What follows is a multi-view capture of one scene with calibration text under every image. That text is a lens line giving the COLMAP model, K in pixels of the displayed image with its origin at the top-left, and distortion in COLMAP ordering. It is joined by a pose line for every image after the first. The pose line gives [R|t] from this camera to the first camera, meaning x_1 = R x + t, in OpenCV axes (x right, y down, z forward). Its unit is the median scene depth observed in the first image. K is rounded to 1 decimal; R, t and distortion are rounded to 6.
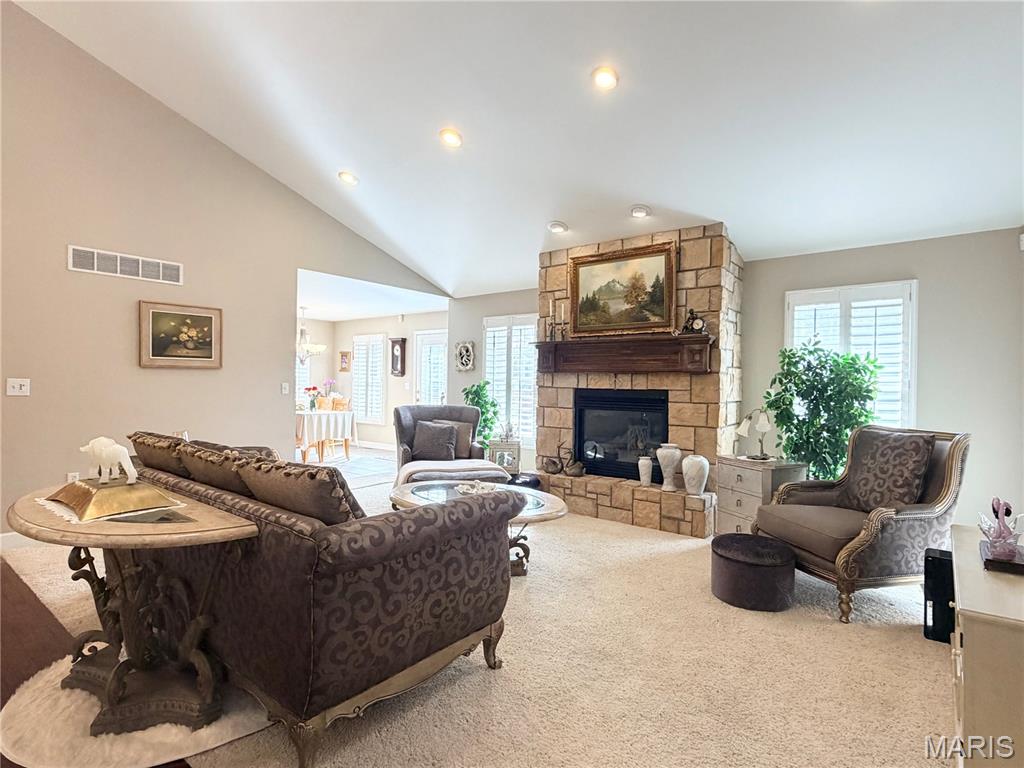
lens RADIAL K [[536.2, 0, 512.0], [0, 536.2, 384.0], [0, 0, 1]] dist [0.002540, 0.000809]
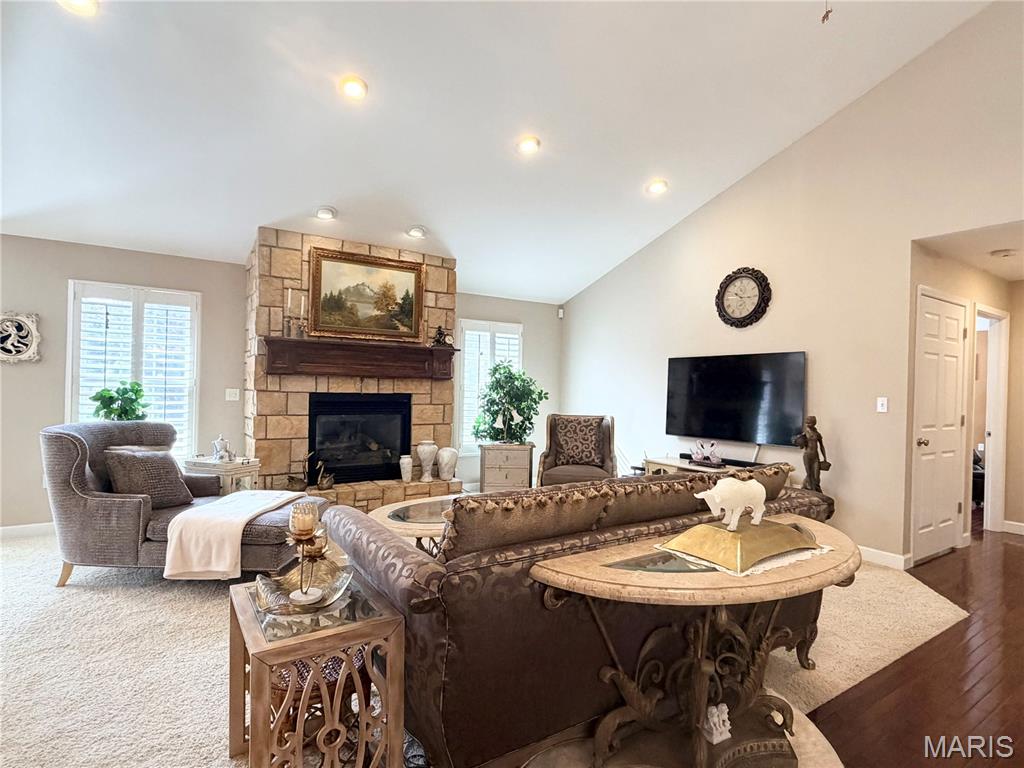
lens RADIAL K [[536.2, 0, 512.0], [0, 536.2, 384.0], [0, 0, 1]] dist [0.002540, 0.000809]
pose [[0.306519, -0.003136, 0.951859, -0.682445], [-0.015935, 0.999838, 0.008425, -0.020914], [-0.951731, -0.017750, 0.306420, 0.436788]]
